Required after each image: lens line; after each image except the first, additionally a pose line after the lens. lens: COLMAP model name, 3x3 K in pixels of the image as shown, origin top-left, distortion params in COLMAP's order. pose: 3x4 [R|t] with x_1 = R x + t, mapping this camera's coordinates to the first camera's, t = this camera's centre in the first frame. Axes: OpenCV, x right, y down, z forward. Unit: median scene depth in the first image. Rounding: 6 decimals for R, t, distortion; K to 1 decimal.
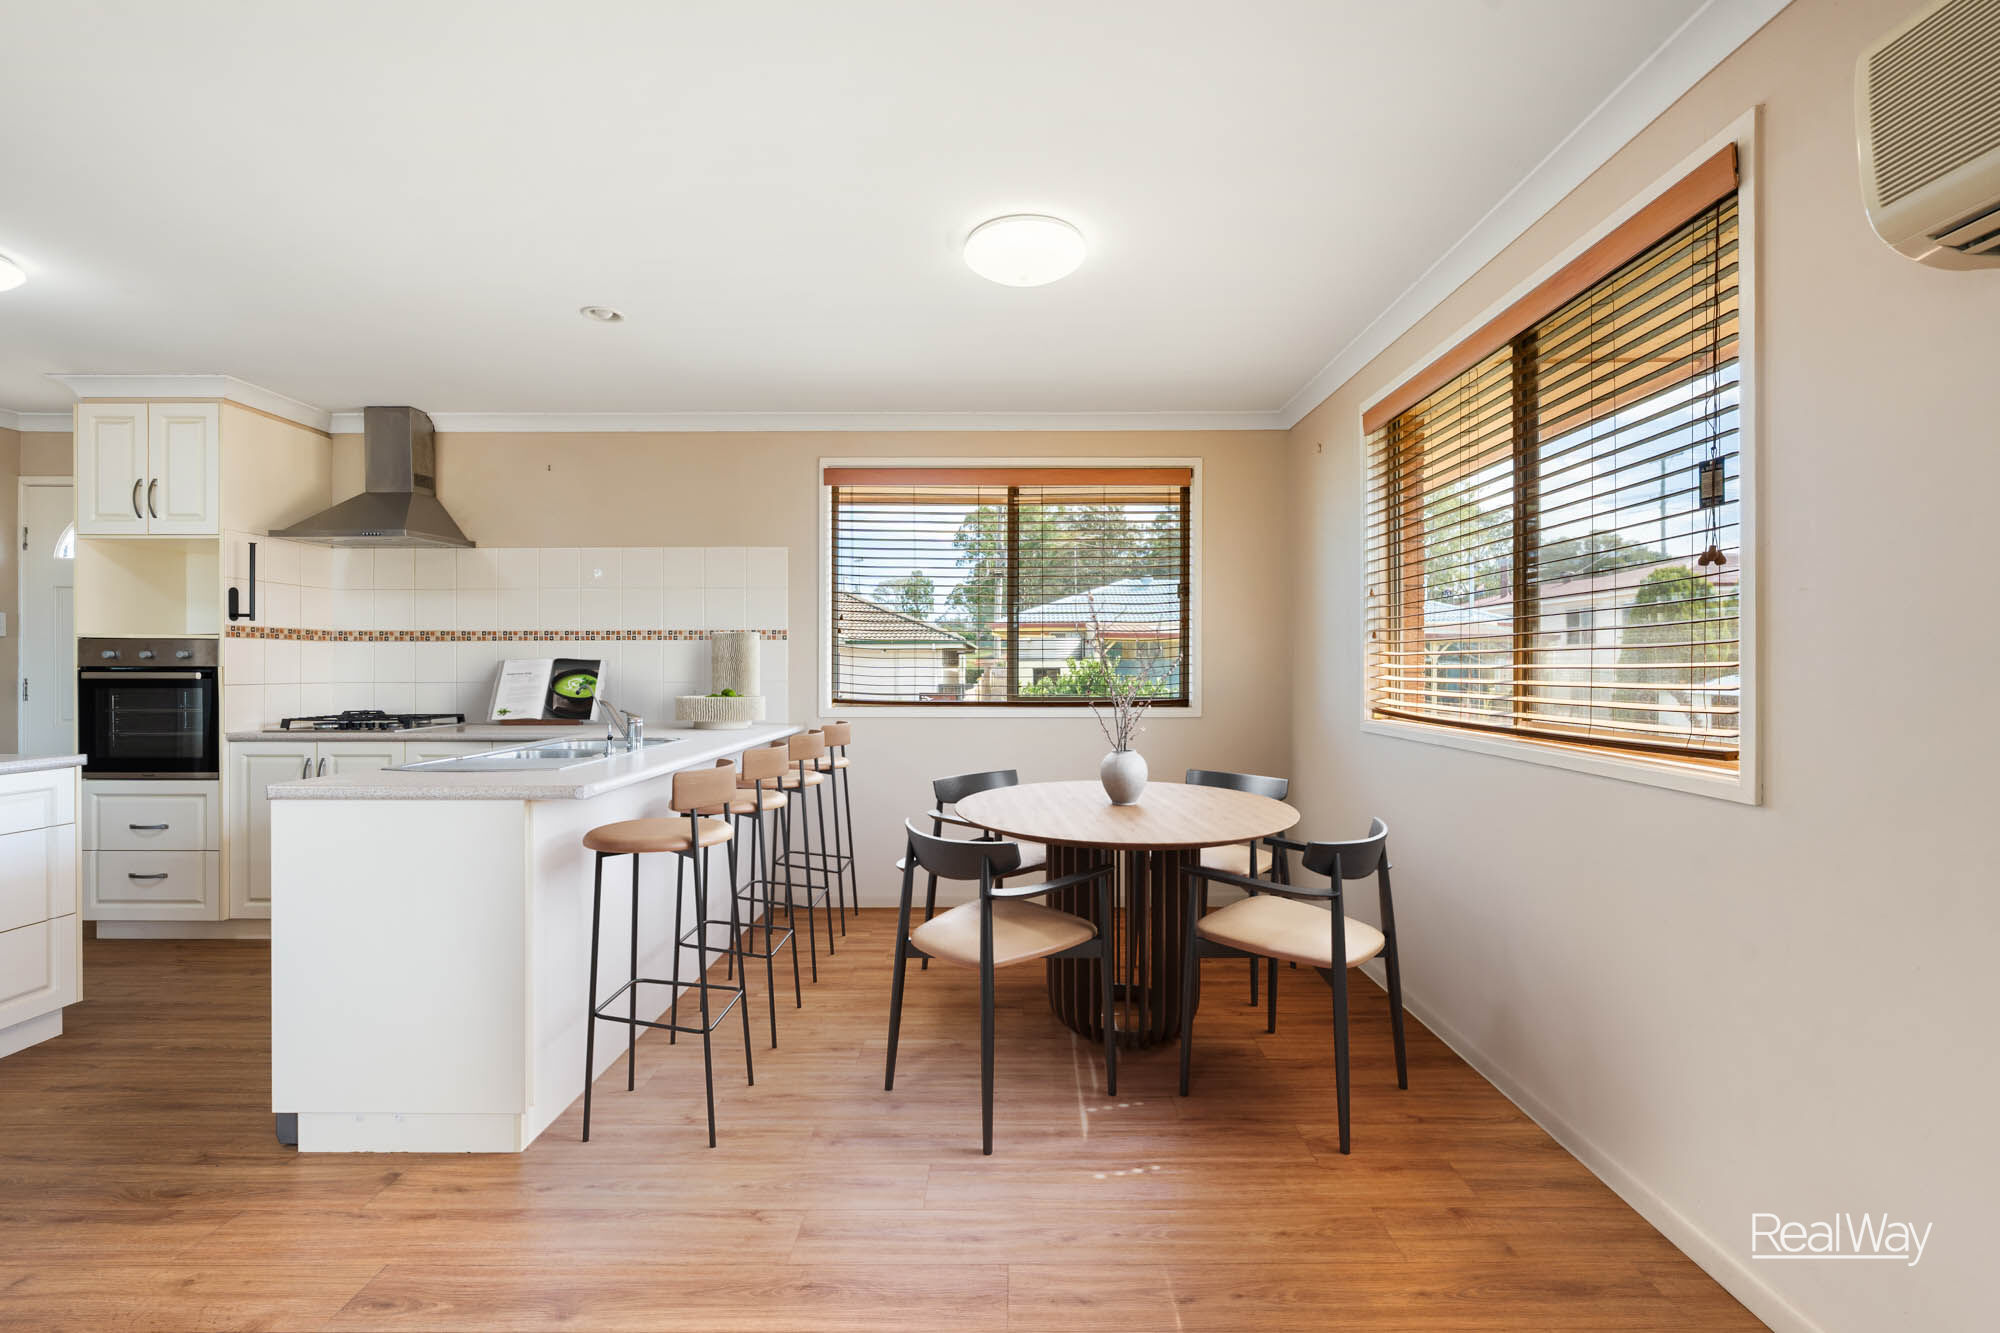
lens RADIAL K [[901.7, 0, 1004.6], [0, 901.7, 662.1], [0, 0, 1]] dist [0.000092, 0.000215]
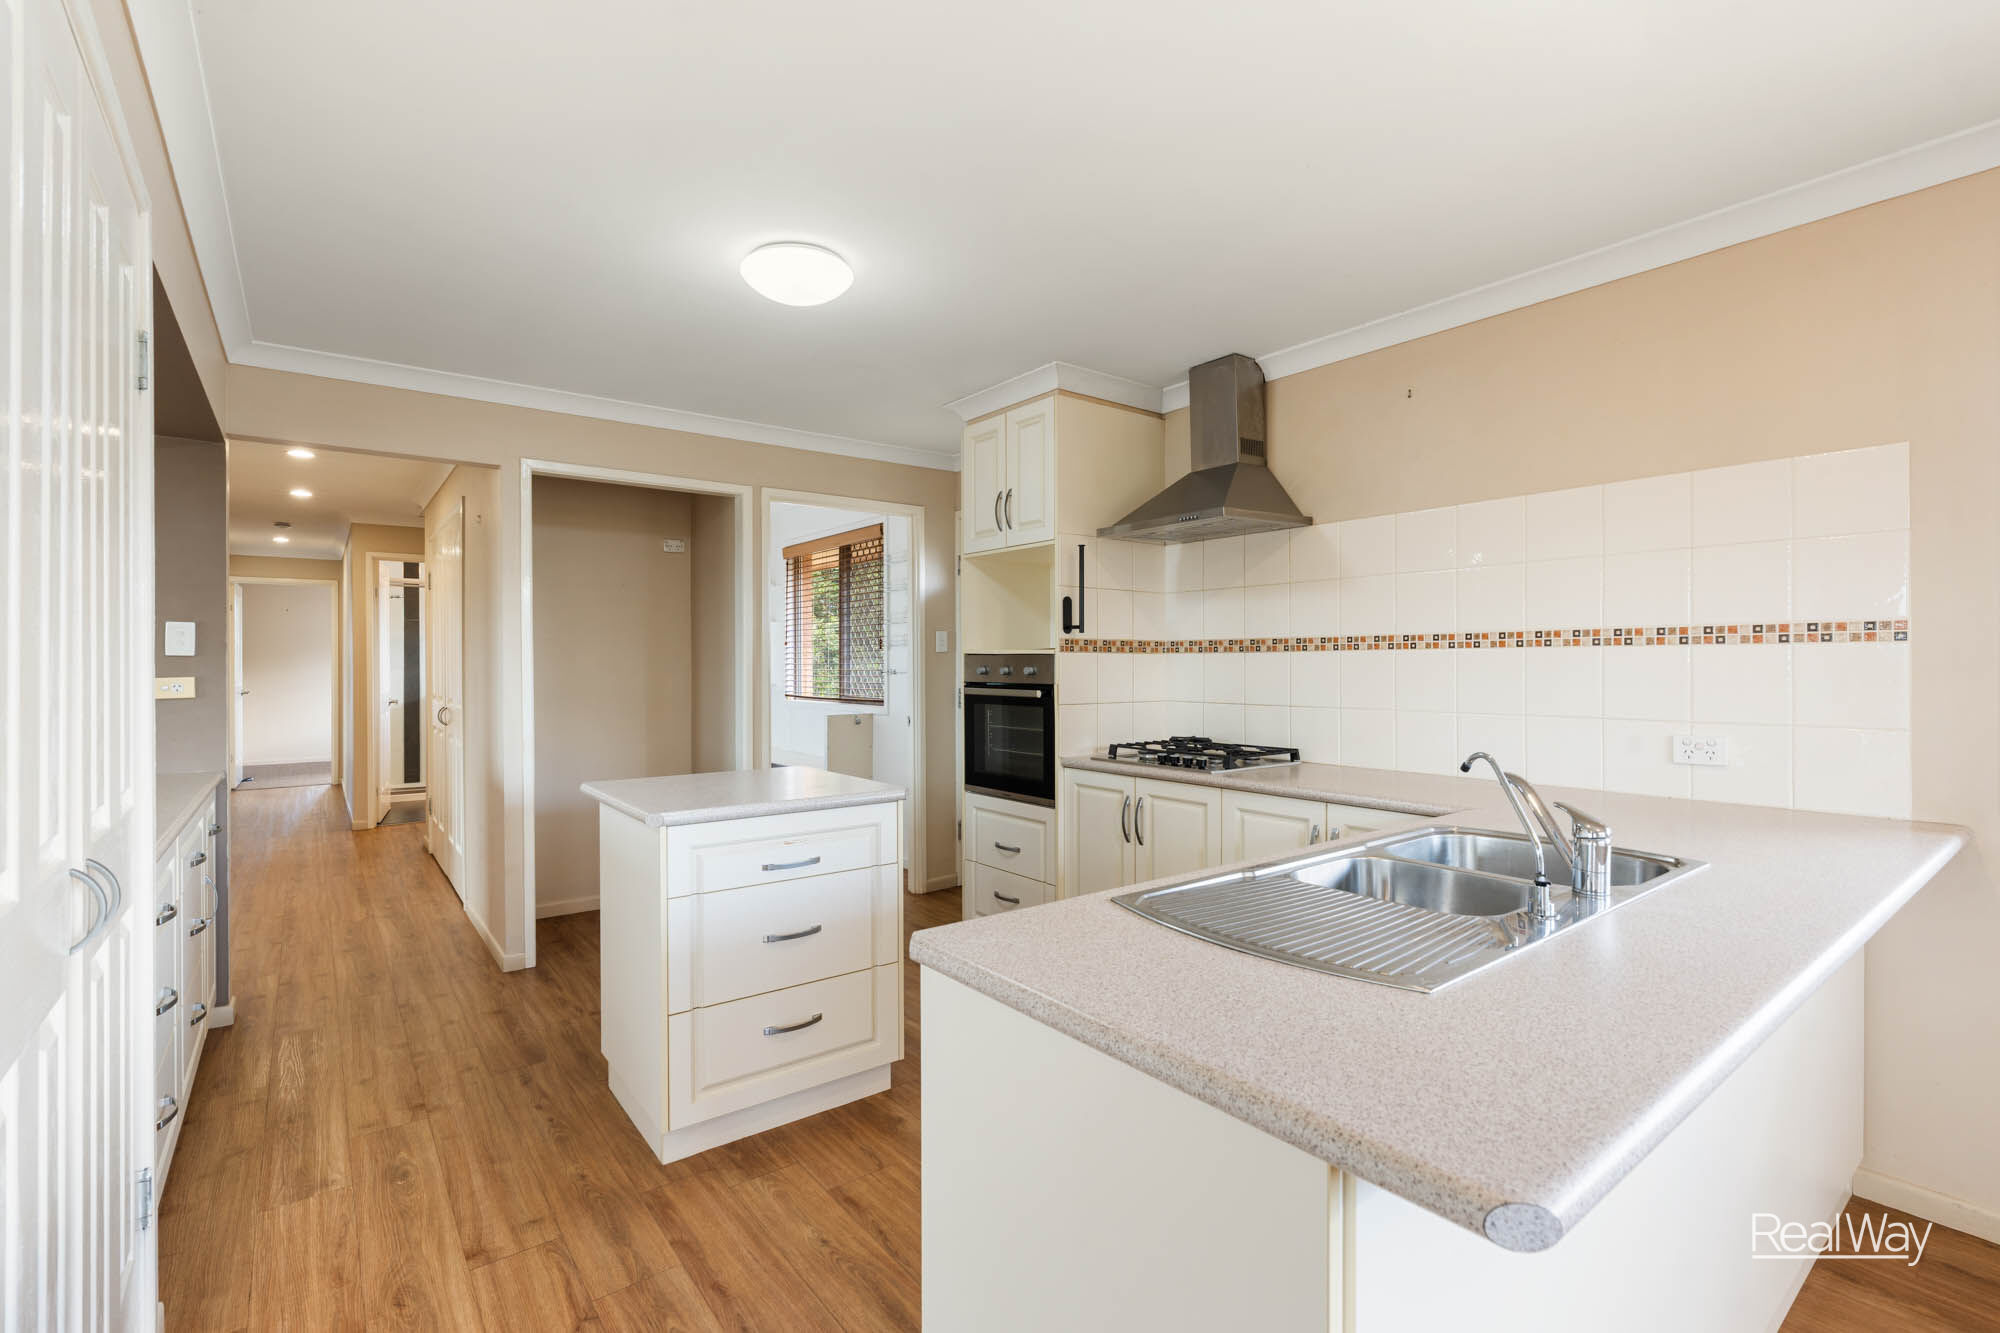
lens RADIAL K [[895.0, 0, 1000.0], [0, 895.0, 666.5], [0, 0, 1]] dist [-0.004555, -0.000455]
pose [[0.620498, 0.002175, -0.784205, -0.188180], [0.003958, 0.999975, 0.005904, -0.017833], [0.784198, -0.006767, 0.620473, 0.379378]]
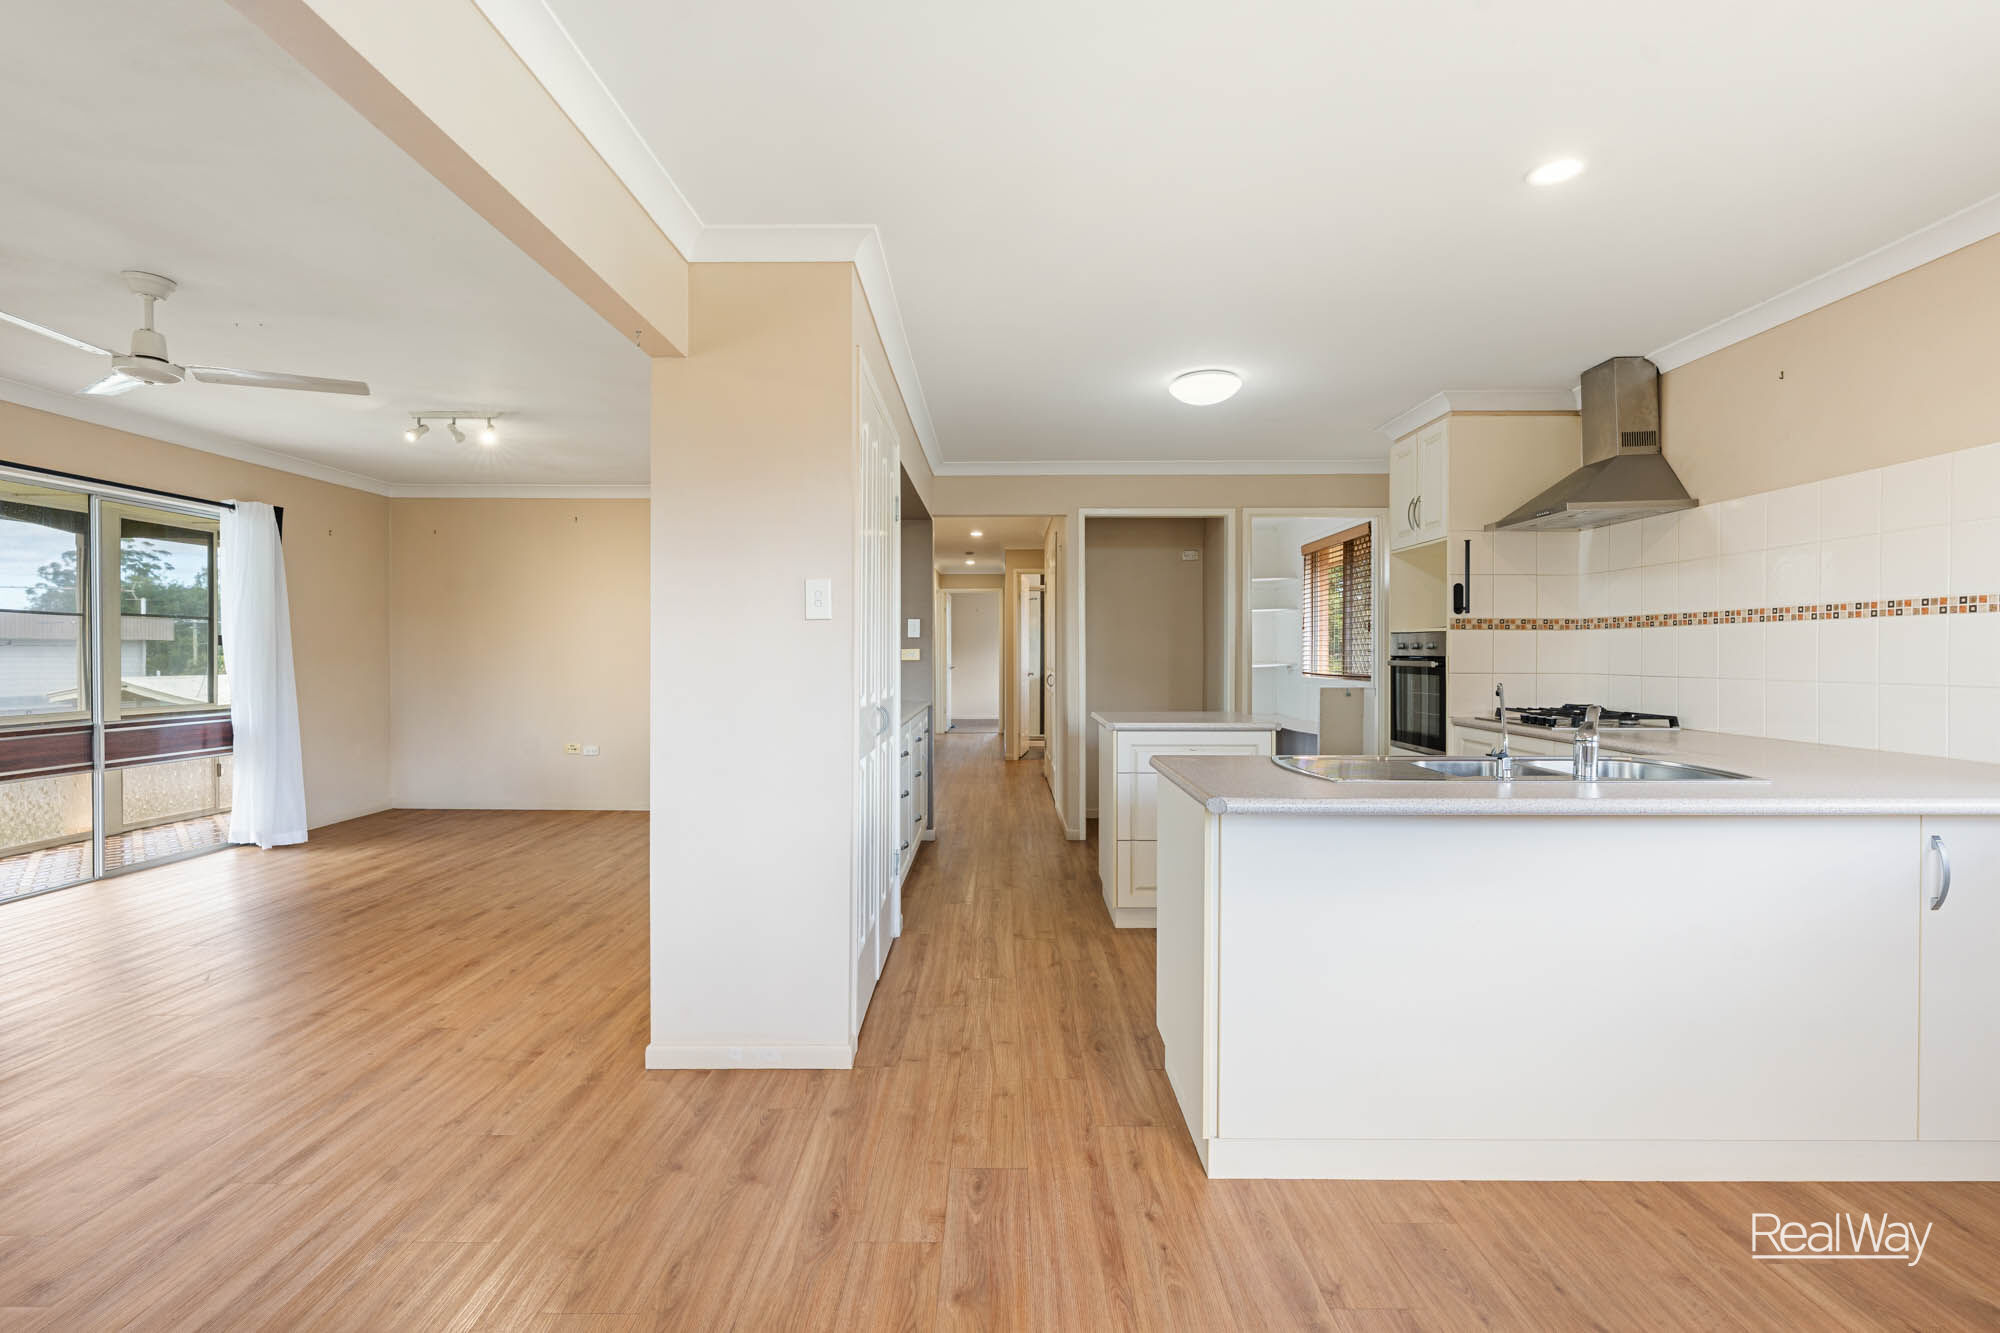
lens RADIAL K [[895.0, 0, 1000.0], [0, 895.0, 666.5], [0, 0, 1]] dist [-0.004555, -0.000455]
pose [[0.011543, 0.016088, -0.999804, 0.207551], [0.002645, 0.999867, 0.016120, -0.001557], [0.999930, -0.002830, 0.011499, 0.423745]]
